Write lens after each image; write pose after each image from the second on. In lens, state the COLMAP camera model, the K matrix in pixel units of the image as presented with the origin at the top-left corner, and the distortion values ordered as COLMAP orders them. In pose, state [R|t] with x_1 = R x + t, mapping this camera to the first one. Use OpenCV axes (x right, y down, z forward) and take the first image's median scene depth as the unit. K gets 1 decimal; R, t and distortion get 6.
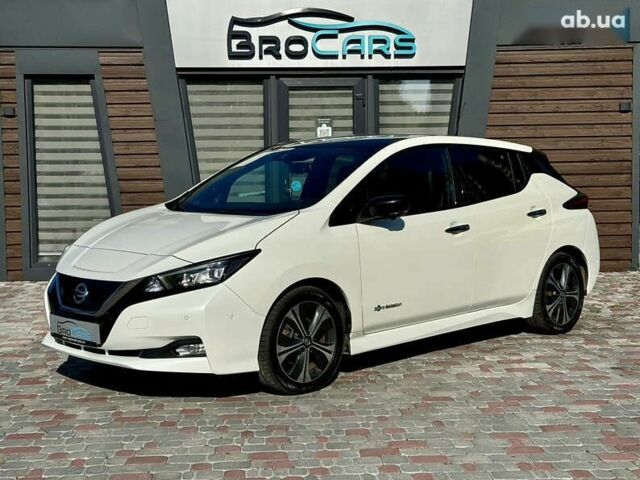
lens RADIAL K [[1001.5, 0, 324.3], [0, 1001.5, 234.2], [0, 0, 1]] dist [0.136628, 0.000000]
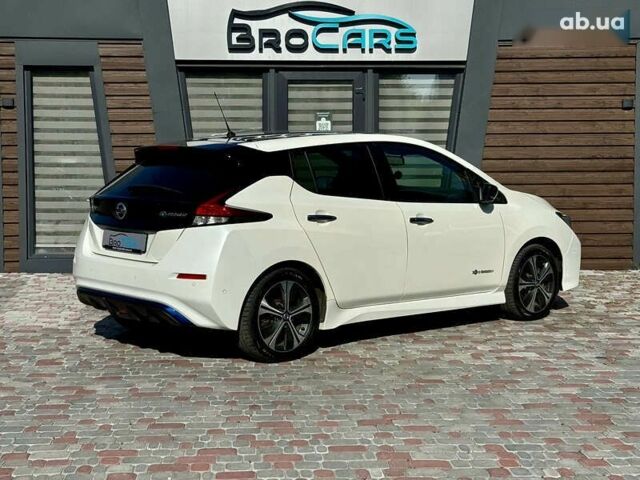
lens RADIAL K [[1312.1, 0, 315.7], [0, 1312.1, 242.0], [0, 0, 1]] dist [0.193924, 0.000000]
pose [[0.999927, 0.010724, 0.005631, -0.018884], [-0.010739, 0.999939, 0.002680, 0.012800], [-0.005602, -0.002740, 0.999981, -0.407114]]
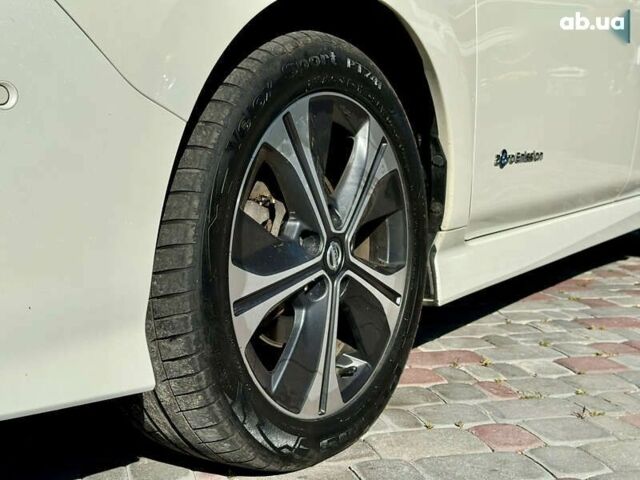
lens RADIAL K [[915.6, 0, 322.6], [0, 915.6, 240.0], [0, 0, 1]] dist [0.126356, 0.000000]
pose [[0.978785, -0.009060, 0.204689, -0.047930], [0.000765, 0.999177, 0.040566, 0.067720], [-0.204888, -0.039548, 0.977986, 0.558897]]
